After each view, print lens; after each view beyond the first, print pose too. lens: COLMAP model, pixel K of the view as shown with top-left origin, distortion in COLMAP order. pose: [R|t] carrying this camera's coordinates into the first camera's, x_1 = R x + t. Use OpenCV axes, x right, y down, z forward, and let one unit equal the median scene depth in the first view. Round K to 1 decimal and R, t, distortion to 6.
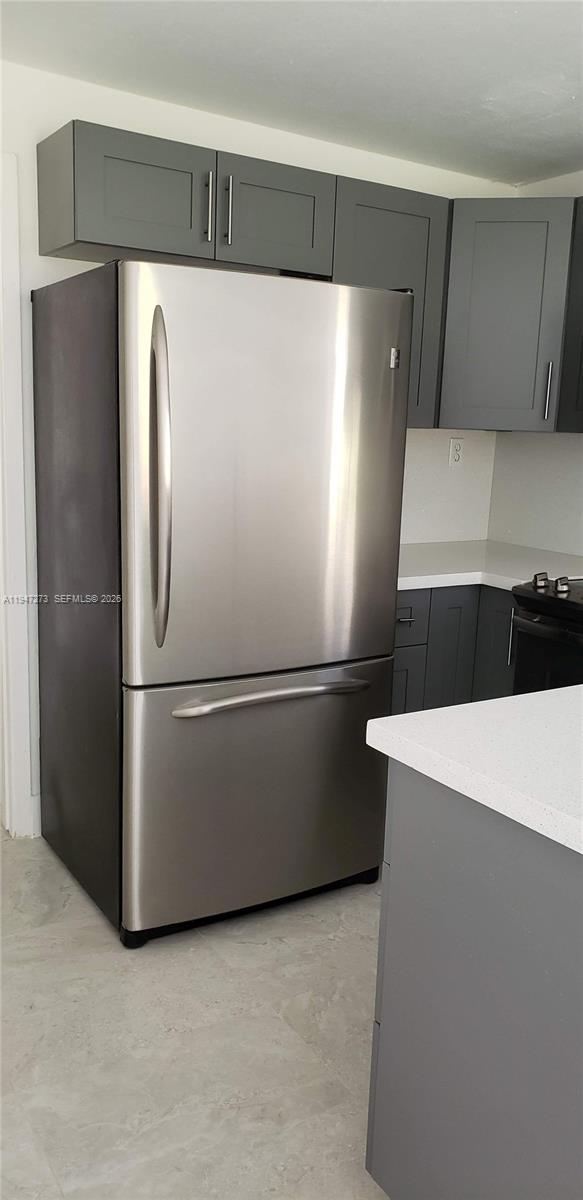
lens RADIAL K [[929.0, 0, 291.5], [0, 929.0, 600.0], [0, 0, 1]] dist [-0.029627, -0.001623]
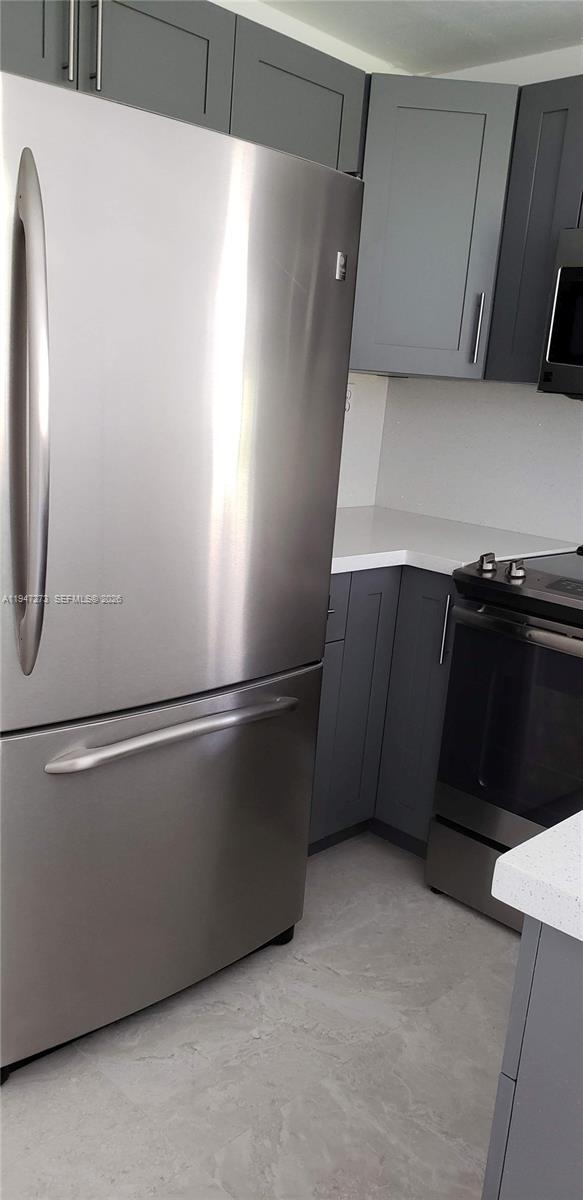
lens RADIAL K [[926.6, 0, 290.3], [0, 926.6, 616.2], [0, 0, 1]] dist [-0.017651, 0.000134]
pose [[0.973692, -0.018550, 0.227113, -0.092614], [0.002502, 0.997491, 0.070744, -0.034318], [-0.227855, -0.068315, 0.971296, 0.261748]]
